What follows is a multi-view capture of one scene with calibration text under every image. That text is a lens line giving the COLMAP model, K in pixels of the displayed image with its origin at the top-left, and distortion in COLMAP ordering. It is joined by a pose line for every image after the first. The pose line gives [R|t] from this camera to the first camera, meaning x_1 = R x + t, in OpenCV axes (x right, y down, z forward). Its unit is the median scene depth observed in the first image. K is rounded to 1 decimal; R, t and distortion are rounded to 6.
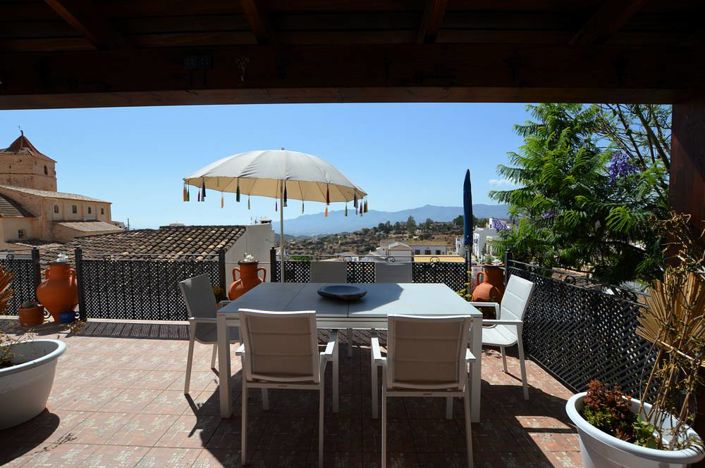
lens RADIAL K [[315.6, 0, 348.2], [0, 315.6, 236.2], [0, 0, 1]] dist [-0.031249, 0.004602]
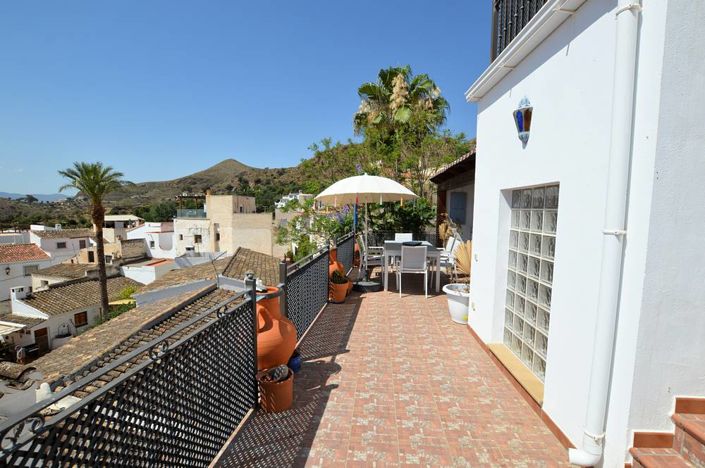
lens RADIAL K [[315.6, 0, 351.6], [0, 315.6, 233.8], [0, 0, 1]] dist [-0.031249, 0.004602]
pose [[0.054396, -0.074137, 0.995763, -0.149433], [0.045463, 0.996390, 0.071700, -0.006316], [-0.997484, 0.041370, 0.057570, 0.076720]]
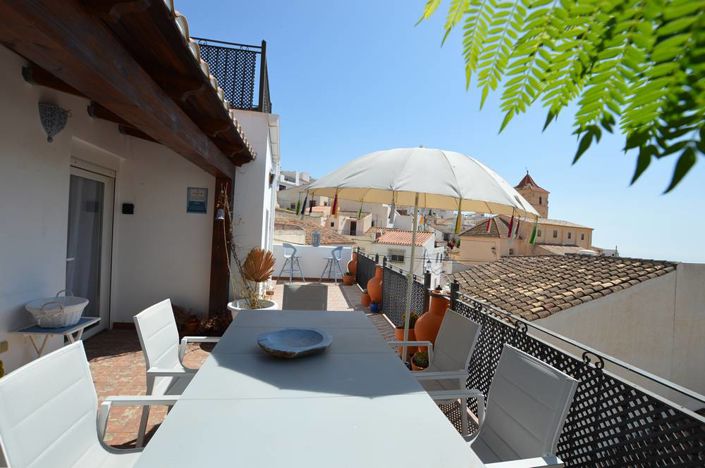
lens RADIAL K [[315.6, 0, 353.4], [0, 315.6, 237.7], [0, 0, 1]] dist [-0.031249, 0.004602]
pose [[0.216473, 0.036371, -0.975611, 0.037691], [-0.114624, 0.993341, 0.011599, -0.004075], [0.969536, 0.109318, 0.219200, 0.054096]]
